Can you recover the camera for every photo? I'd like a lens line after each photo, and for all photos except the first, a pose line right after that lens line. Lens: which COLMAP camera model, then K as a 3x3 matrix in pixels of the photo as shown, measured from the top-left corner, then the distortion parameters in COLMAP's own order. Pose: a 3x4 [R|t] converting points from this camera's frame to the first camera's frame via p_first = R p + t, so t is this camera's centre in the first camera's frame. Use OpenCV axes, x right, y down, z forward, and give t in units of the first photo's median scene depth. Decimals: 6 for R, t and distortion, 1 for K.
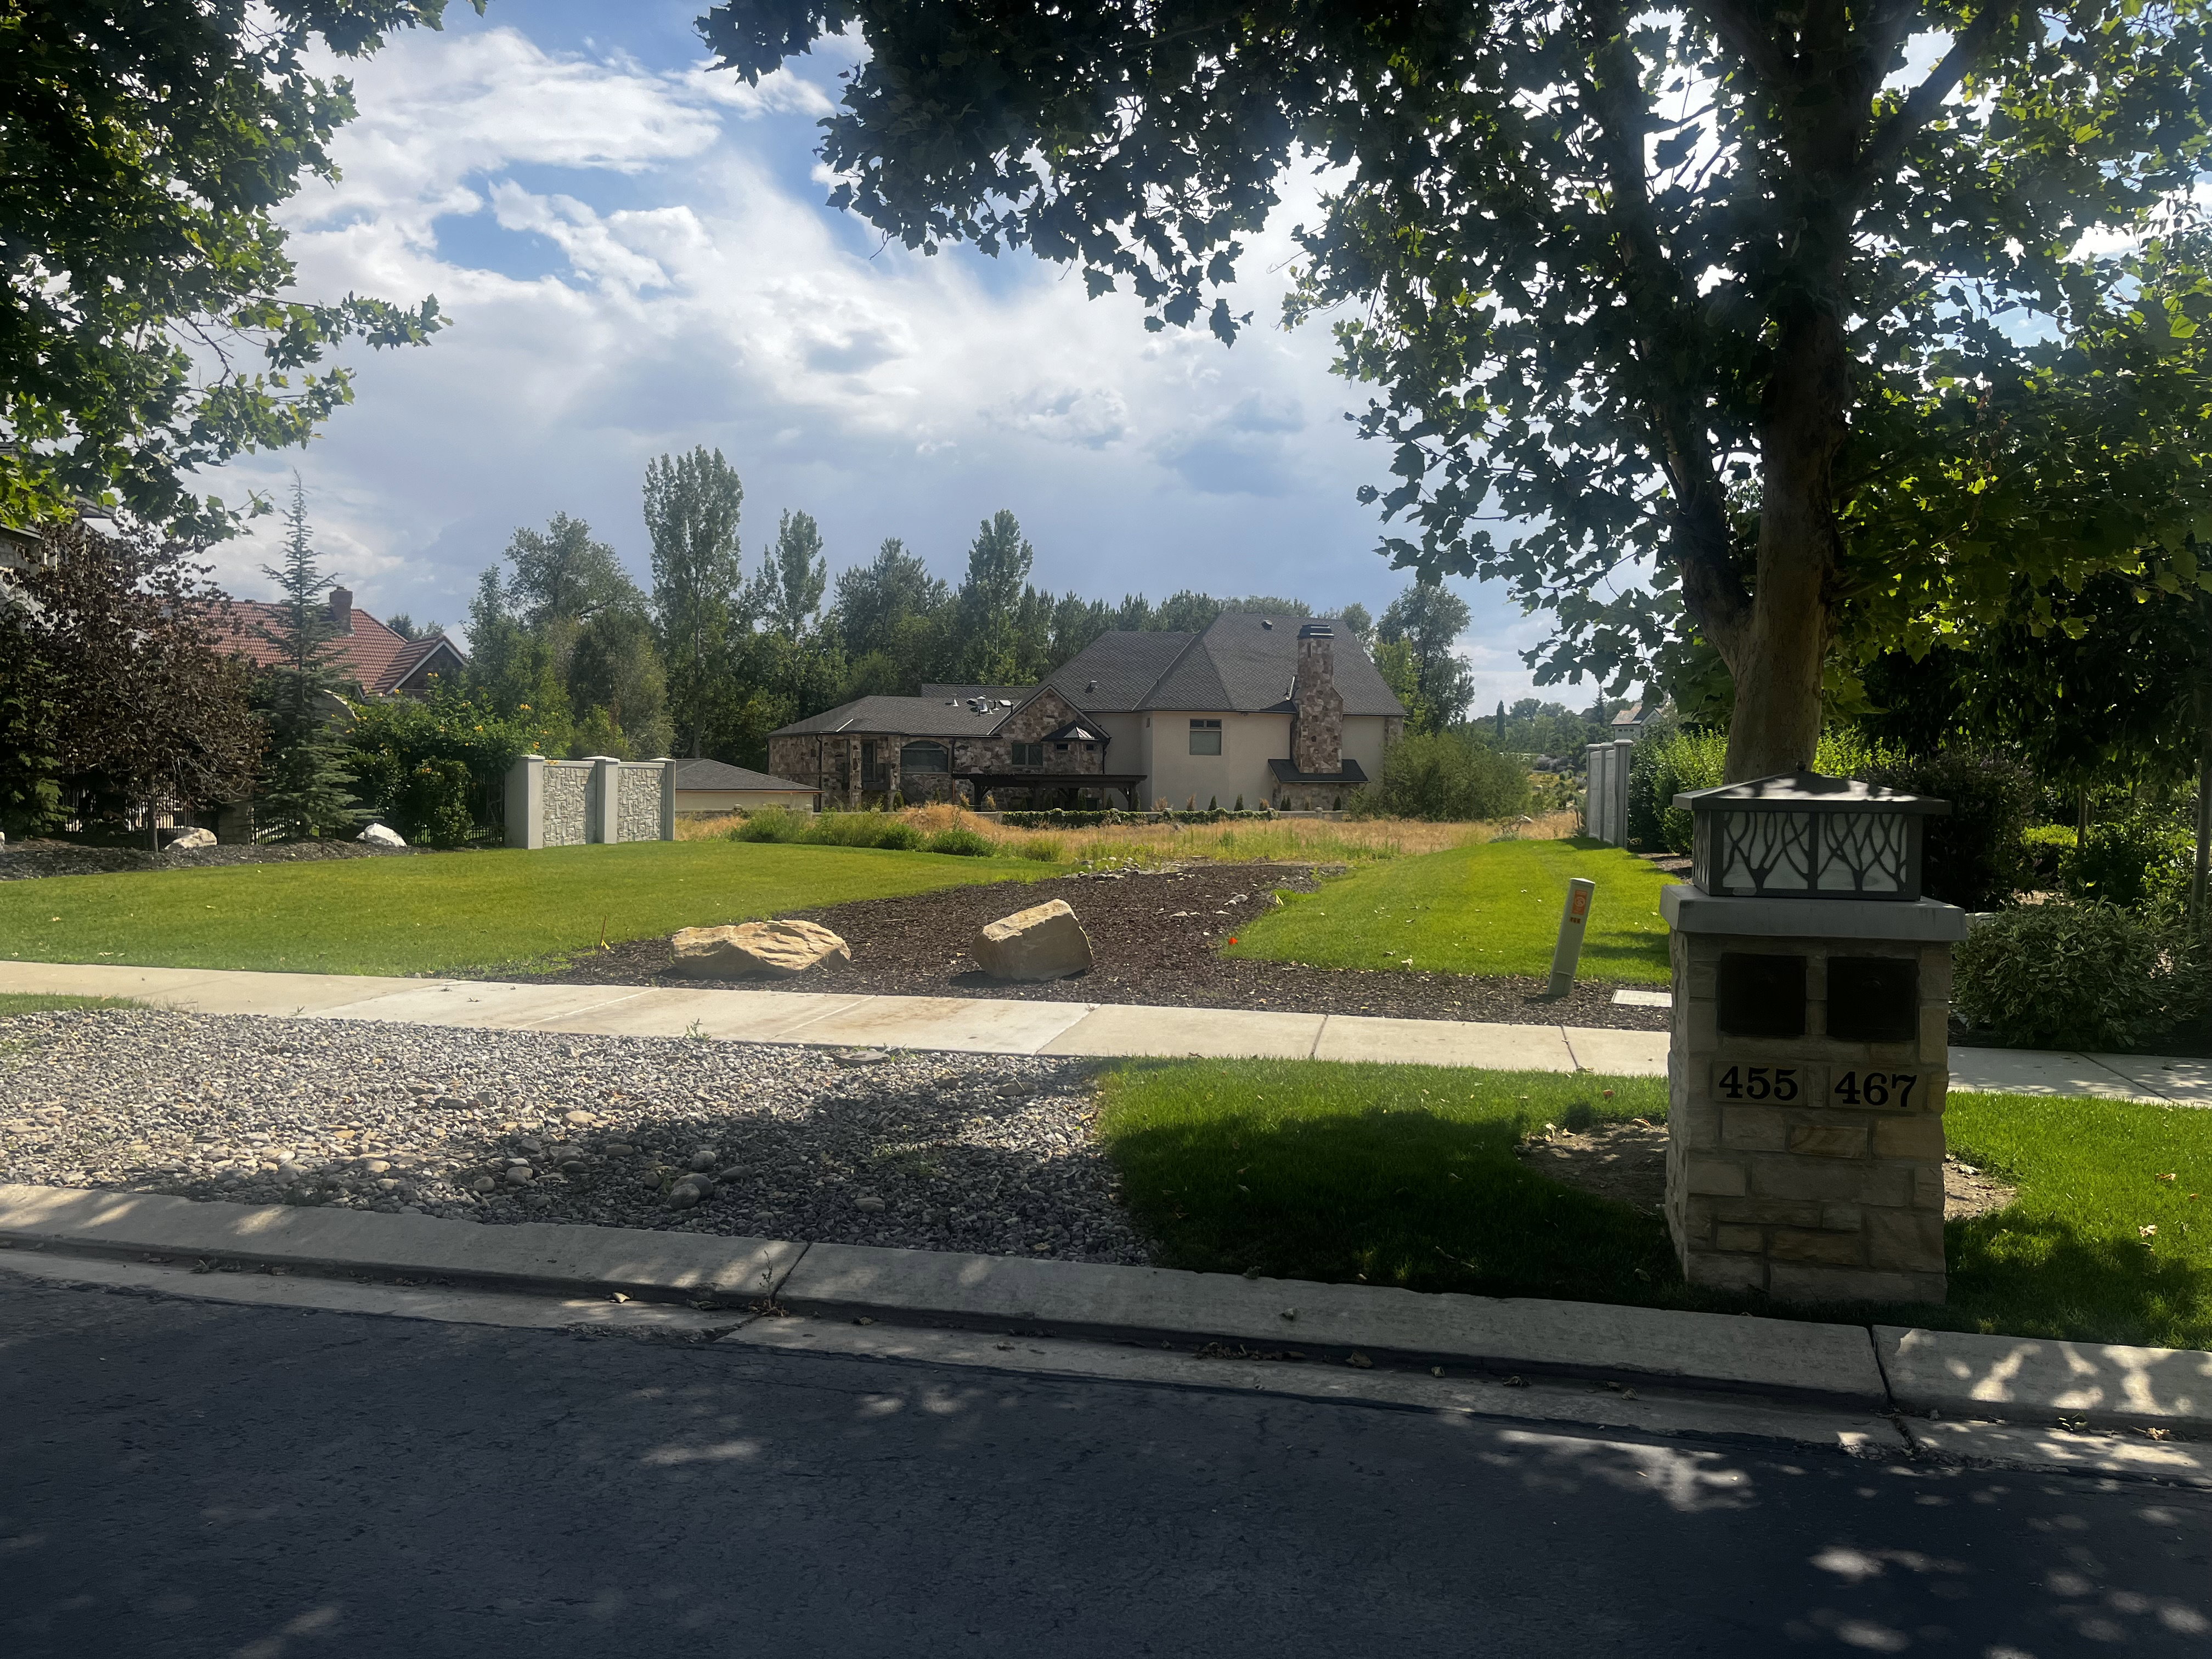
lens RADIAL K [[1674.6, 0, 1102.3], [0, 1674.6, 816.8], [0, 0, 1]] dist [0.045159, -0.072550]
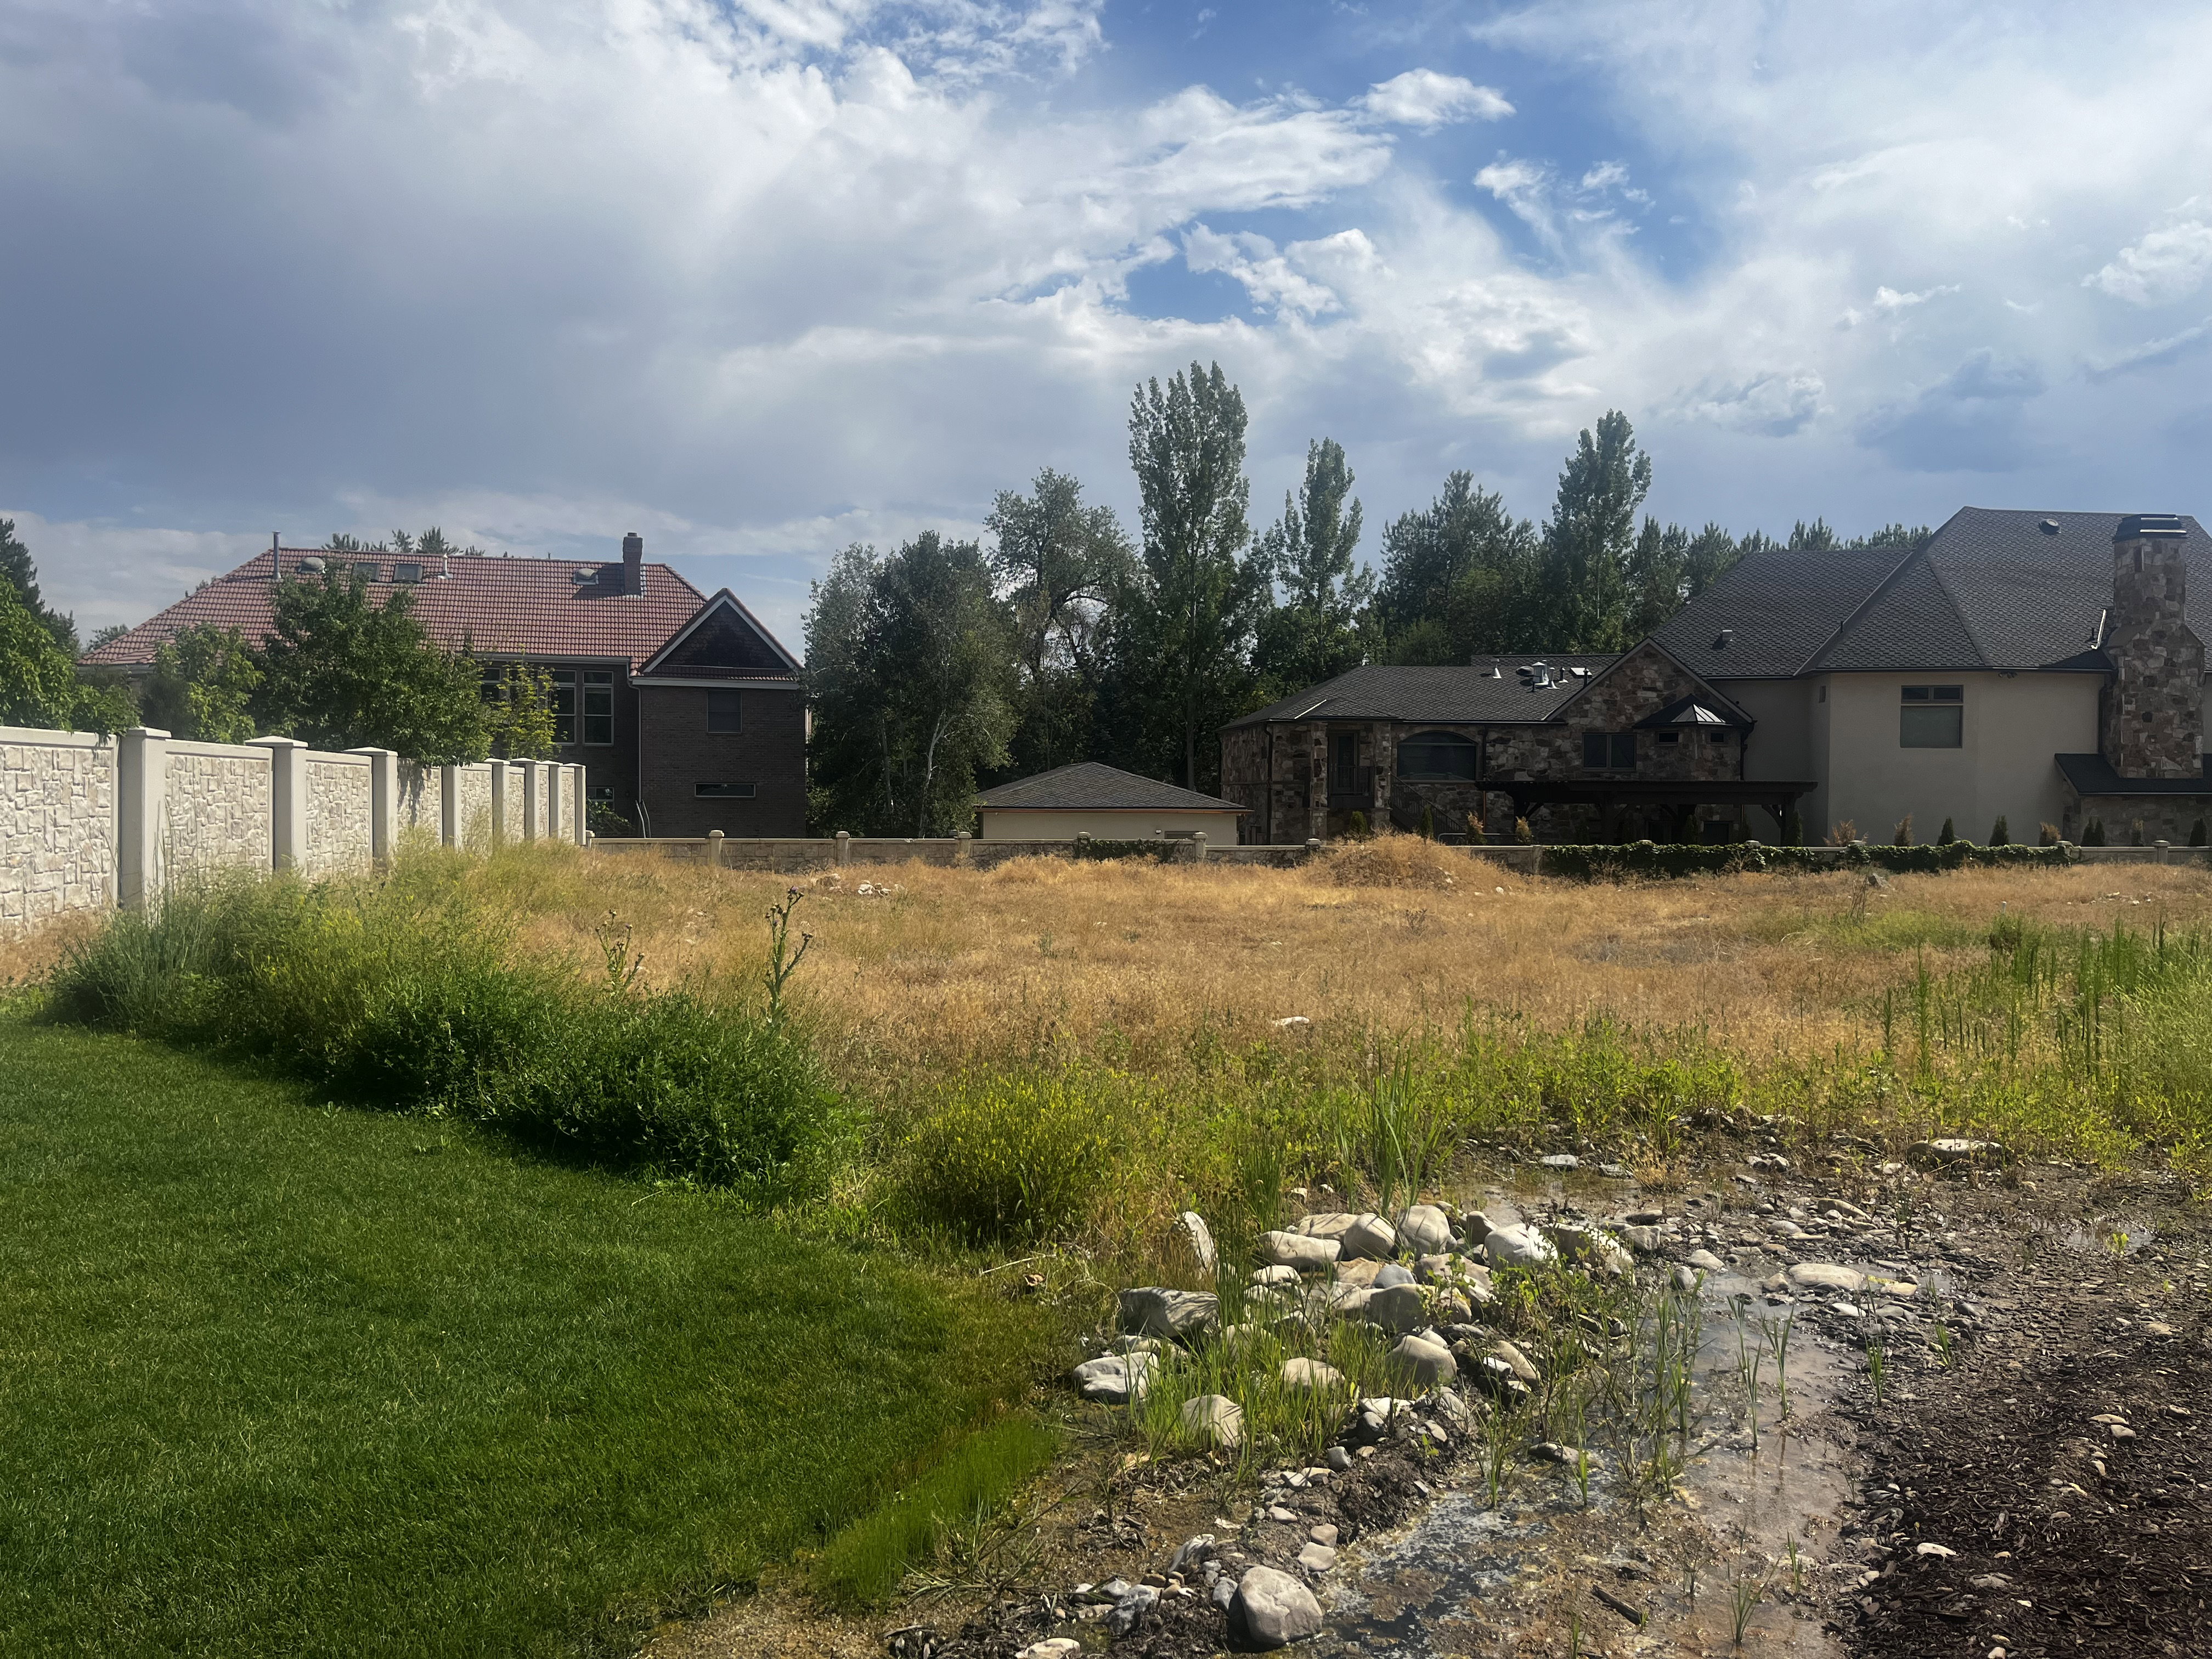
lens RADIAL K [[1668.3, 0, 1096.8], [0, 1668.3, 835.0], [0, 0, 1]] dist [0.065682, -0.101775]
pose [[0.924526, 0.007226, -0.381051, 0.016504], [-0.006966, 0.999974, 0.002062, -0.005776], [0.381056, 0.000748, 0.924552, 0.342839]]
